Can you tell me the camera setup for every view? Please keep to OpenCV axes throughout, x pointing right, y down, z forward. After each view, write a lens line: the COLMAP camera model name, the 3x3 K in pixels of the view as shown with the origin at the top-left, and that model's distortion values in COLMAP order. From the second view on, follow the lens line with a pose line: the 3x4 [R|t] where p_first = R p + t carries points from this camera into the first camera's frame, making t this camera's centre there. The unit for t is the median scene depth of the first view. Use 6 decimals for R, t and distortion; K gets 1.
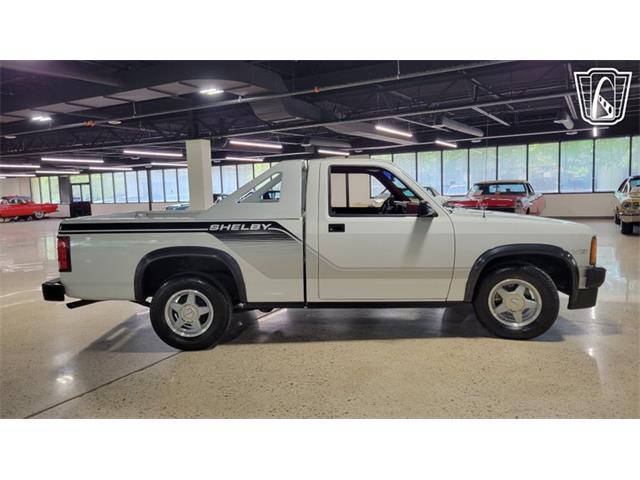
lens RADIAL K [[480.0, 0, 318.7], [0, 480.0, 232.1], [0, 0, 1]] dist [0.027309, -0.004543]
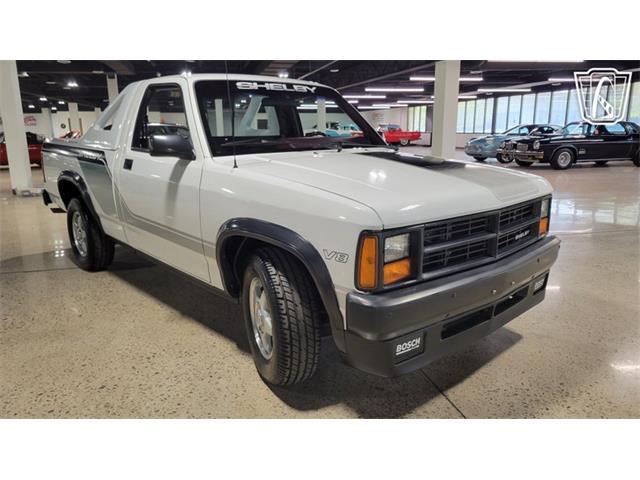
lens RADIAL K [[481.9, 0, 316.7], [0, 481.9, 239.2], [0, 0, 1]] dist [0.026873, -0.005369]
pose [[0.677190, 0.189073, -0.711101, 0.841496], [-0.077411, 0.979366, 0.186682, -0.060804], [0.731724, -0.071372, 0.677854, 0.650433]]
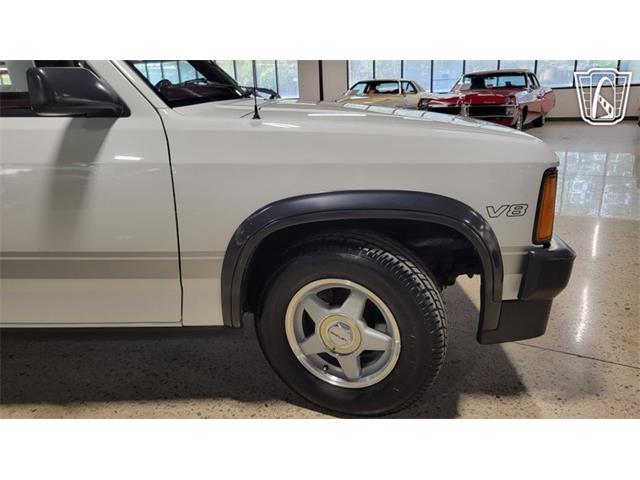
lens RADIAL K [[481.9, 0, 316.7], [0, 481.9, 239.2], [0, 0, 1]] dist [0.026873, -0.005369]
pose [[0.999765, -0.004621, -0.021187, 0.389998], [0.008943, 0.977939, 0.208701, -0.015735], [0.019756, -0.208841, 0.977750, 0.613435]]
